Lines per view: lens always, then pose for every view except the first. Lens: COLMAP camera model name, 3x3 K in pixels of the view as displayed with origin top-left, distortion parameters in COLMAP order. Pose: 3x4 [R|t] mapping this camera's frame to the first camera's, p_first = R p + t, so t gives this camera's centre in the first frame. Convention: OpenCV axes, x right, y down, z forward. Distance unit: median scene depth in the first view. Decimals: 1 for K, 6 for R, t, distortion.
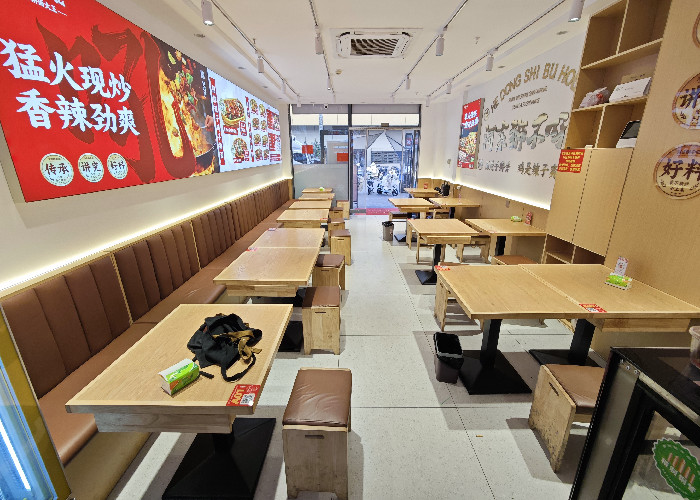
lens RADIAL K [[287.5, 0, 349.0], [0, 287.5, 238.6], [0, 0, 1]] dist [-0.000218, 0.000422]
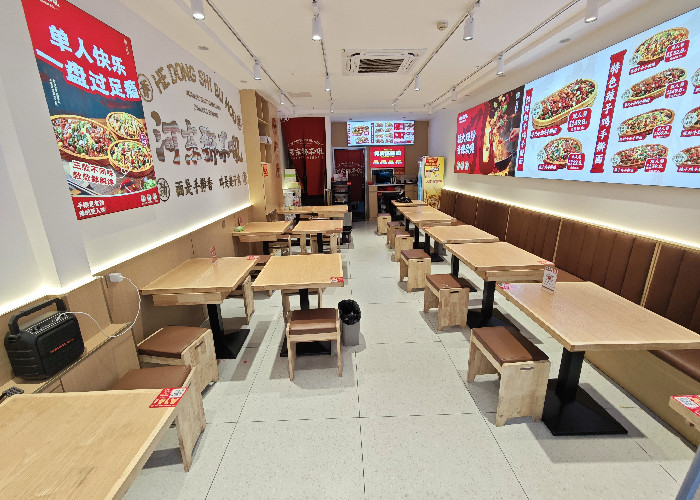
lens RADIAL K [[287.5, 0, 349.0], [0, 287.5, 238.6], [0, 0, 1]] dist [-0.000218, 0.000422]
pose [[-0.999442, 0.029039, -0.016515, 0.214796], [0.016276, 0.854986, 0.518396, -0.611039], [0.029174, 0.517838, -0.854981, 2.052097]]
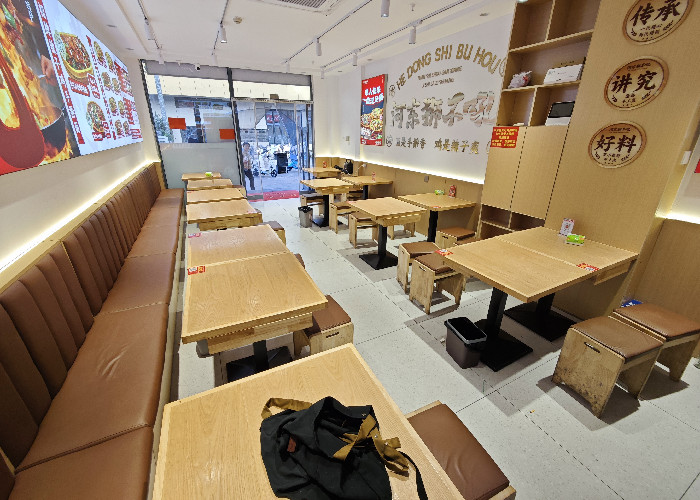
lens RADIAL K [[287.5, 0, 349.0], [0, 287.5, 238.6], [0, 0, 1]] dist [-0.000218, 0.000422]
pose [[0.891632, -0.148991, 0.427544, -0.223056], [0.119056, 0.988227, 0.096090, -0.044637], [-0.436827, -0.034775, 0.898873, 0.182215]]
